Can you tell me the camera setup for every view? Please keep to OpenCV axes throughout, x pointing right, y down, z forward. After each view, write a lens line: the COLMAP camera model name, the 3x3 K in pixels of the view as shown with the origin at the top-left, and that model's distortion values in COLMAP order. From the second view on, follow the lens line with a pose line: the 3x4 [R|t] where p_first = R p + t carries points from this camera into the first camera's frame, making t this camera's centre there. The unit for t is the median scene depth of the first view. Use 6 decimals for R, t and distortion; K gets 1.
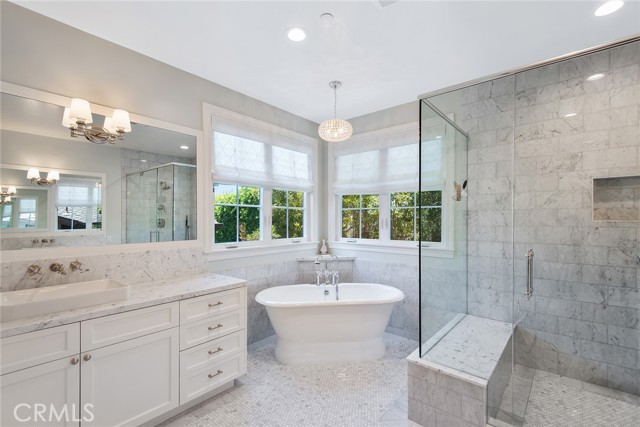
lens RADIAL K [[295.4, 0, 320.5], [0, 295.4, 216.8], [0, 0, 1]] dist [0.017596, -0.007342]
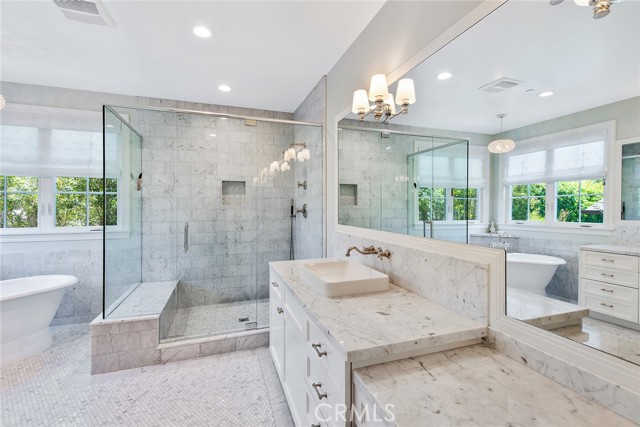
lens RADIAL K [[295.4, 0, 325.6], [0, 295.4, 210.0], [0, 0, 1]] dist [0.017596, -0.007342]
pose [[0.511347, -0.012970, 0.859277, -0.186592], [-0.004783, 0.999828, 0.017938, 0.004541], [-0.859361, -0.013282, 0.511197, -0.303758]]
